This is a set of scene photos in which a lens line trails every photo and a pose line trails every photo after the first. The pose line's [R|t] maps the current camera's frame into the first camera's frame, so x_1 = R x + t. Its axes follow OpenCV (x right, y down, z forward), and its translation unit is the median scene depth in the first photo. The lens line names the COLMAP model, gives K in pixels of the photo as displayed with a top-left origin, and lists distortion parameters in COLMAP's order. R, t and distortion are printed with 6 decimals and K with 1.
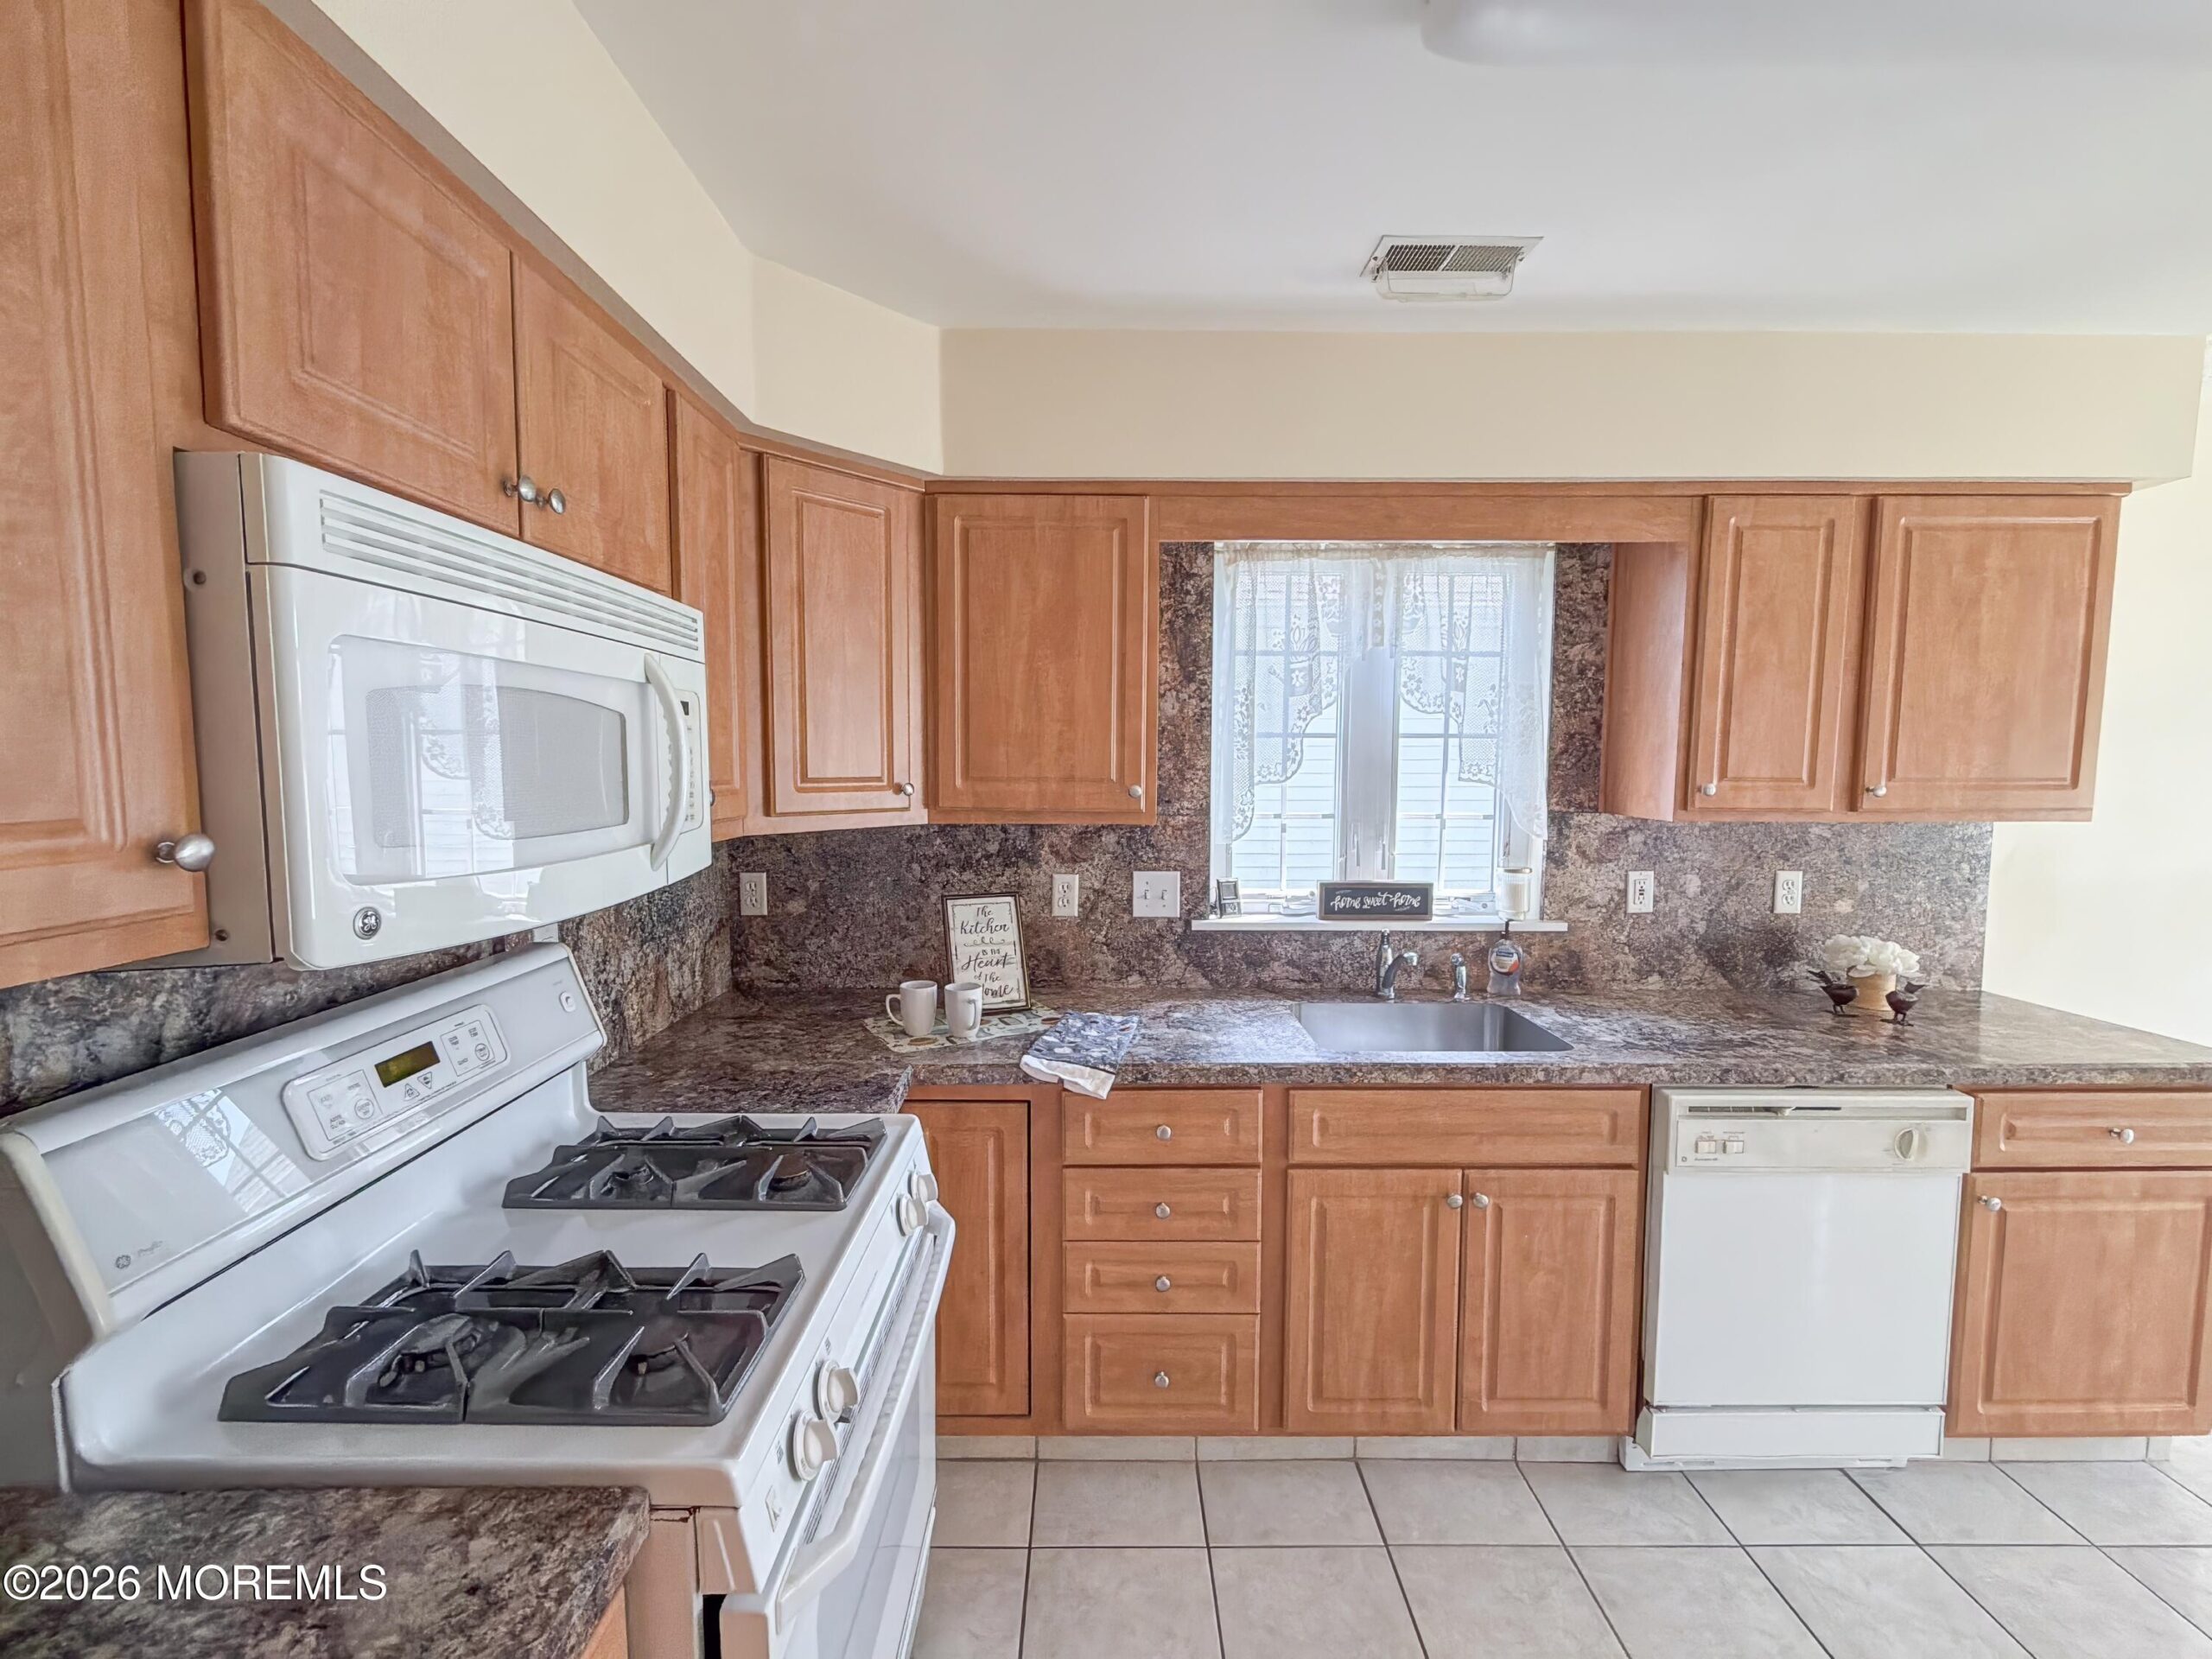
lens RADIAL K [[890.1, 0, 1100.9], [0, 890.1, 822.2], [0, 0, 1]] dist [-0.003289, -0.000350]
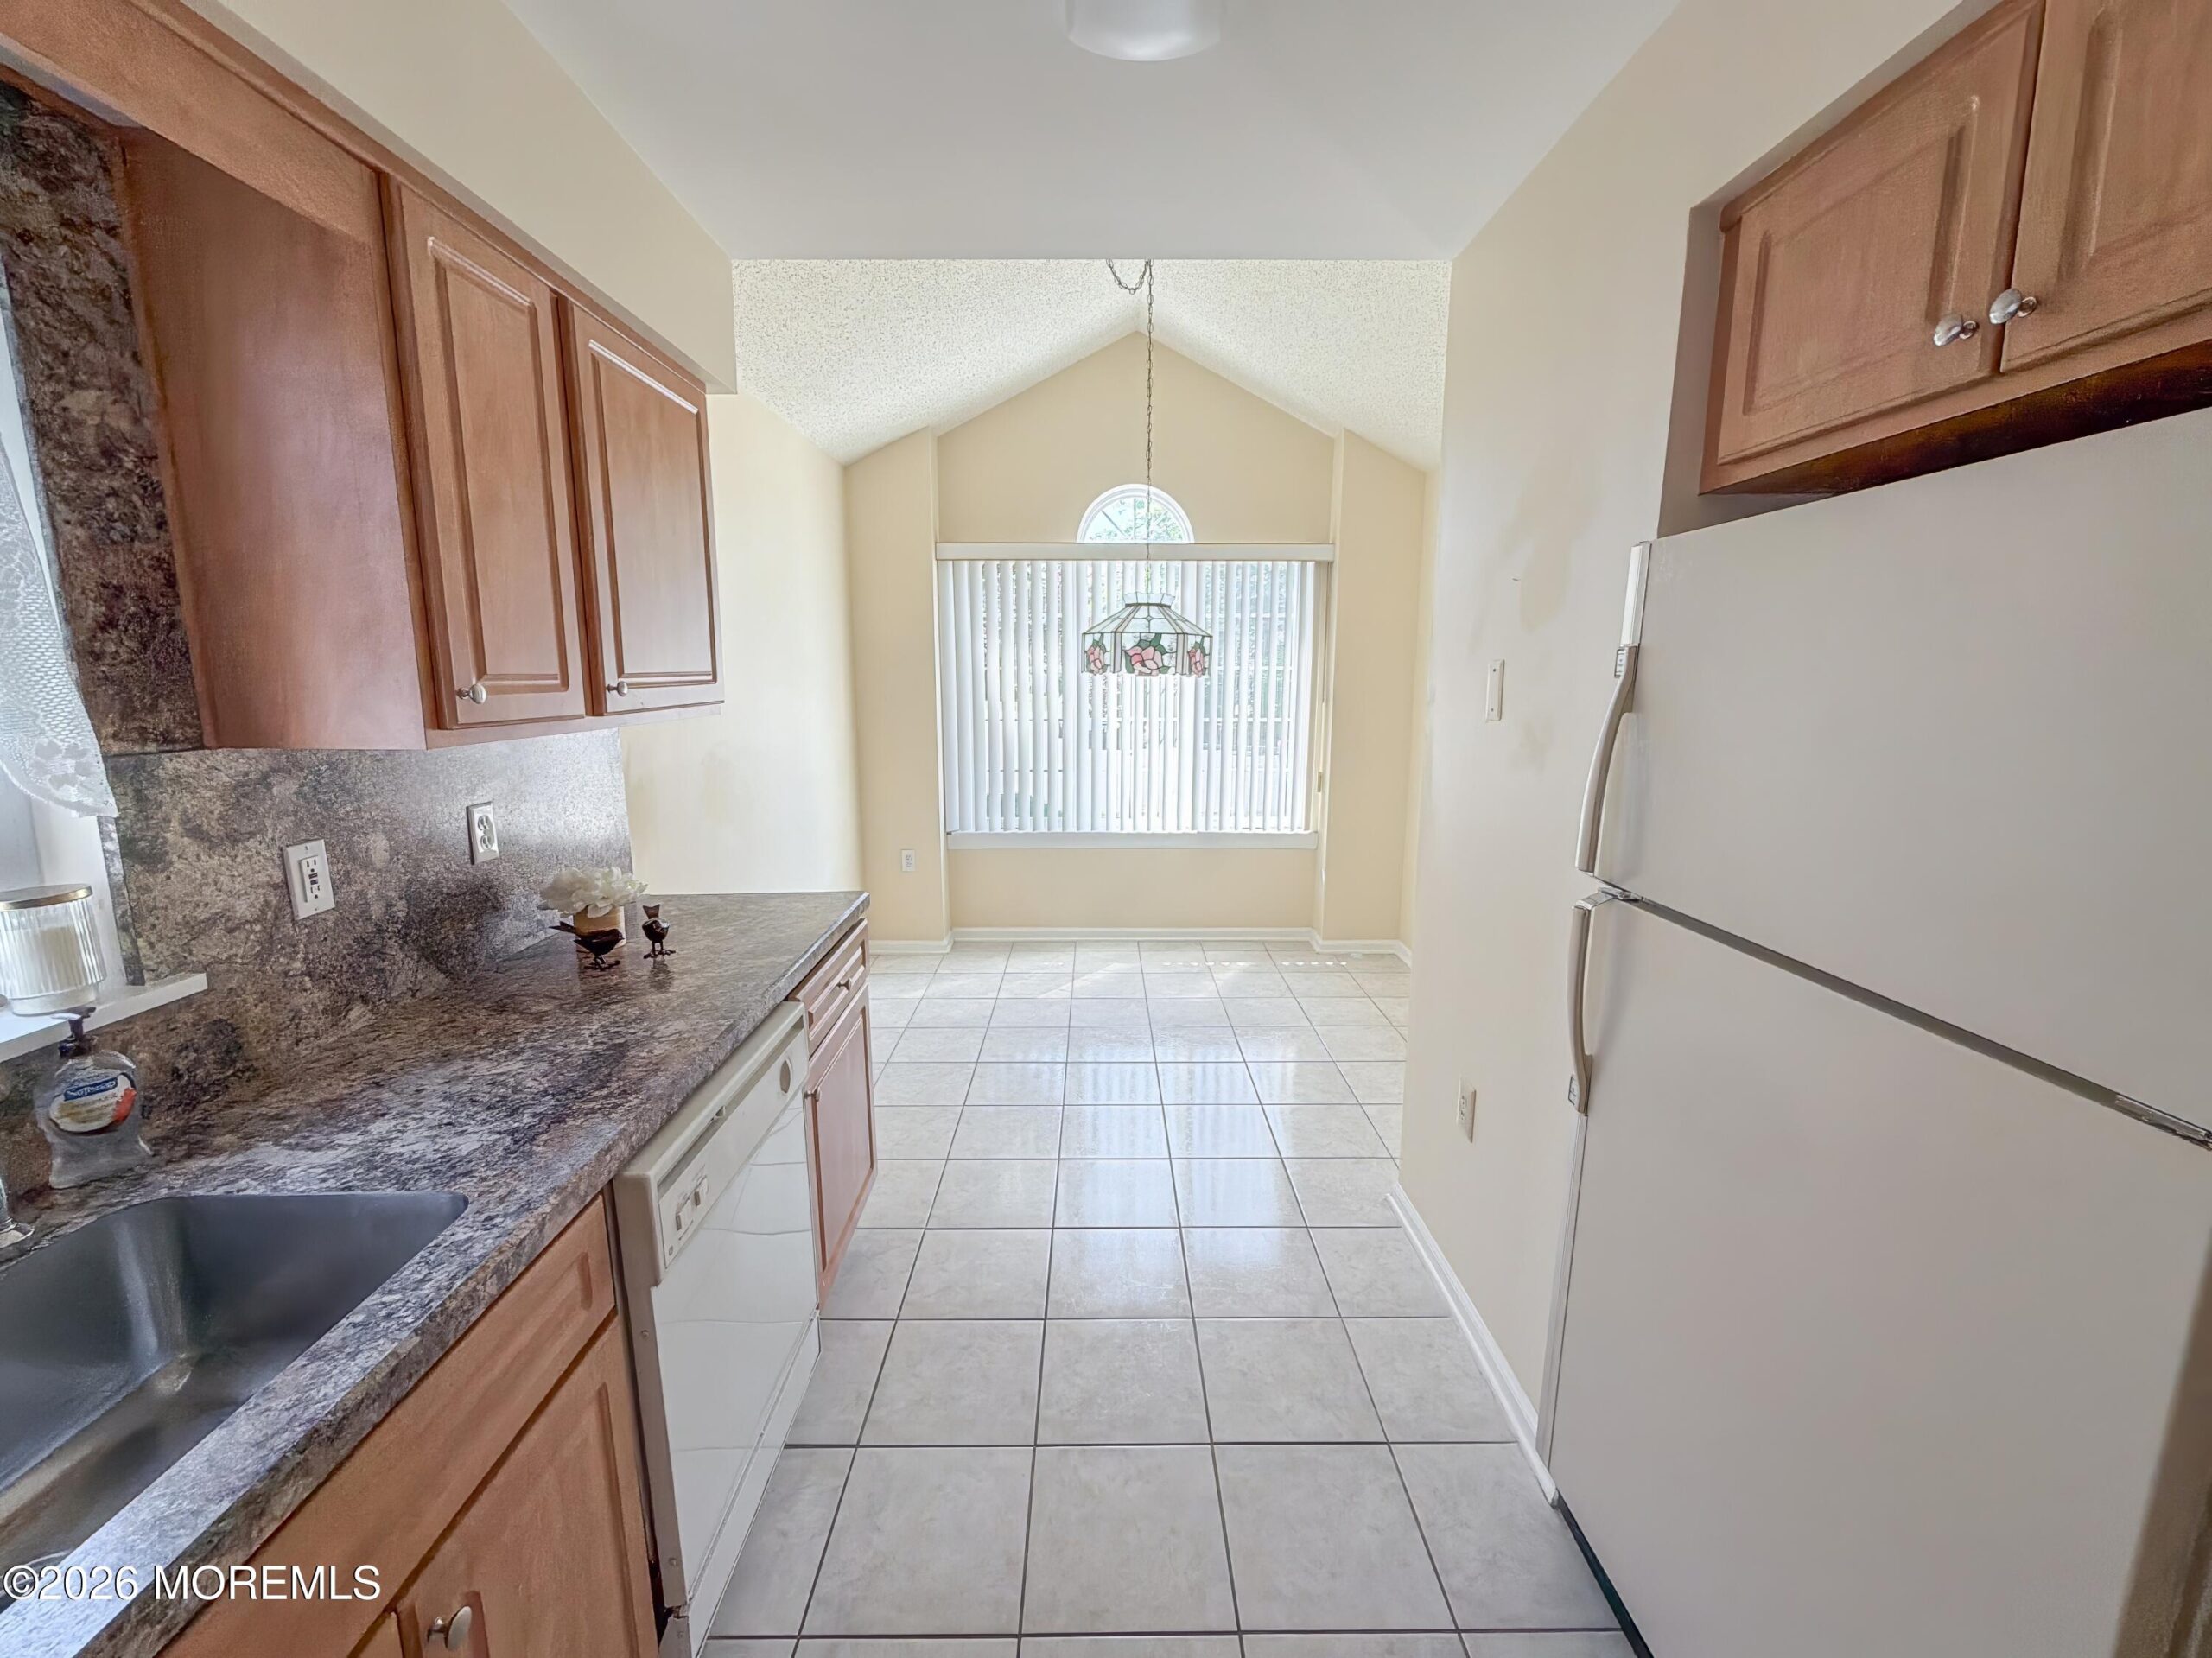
lens RADIAL K [[890.1, 0, 1100.9], [0, 890.1, 821.7], [0, 0, 1]] dist [-0.003289, -0.000350]
pose [[-0.011690, -0.171627, 0.985093, 0.039971], [0.071345, 0.982506, 0.172023, -0.020494], [-0.997383, 0.072293, 0.000760, 0.486950]]
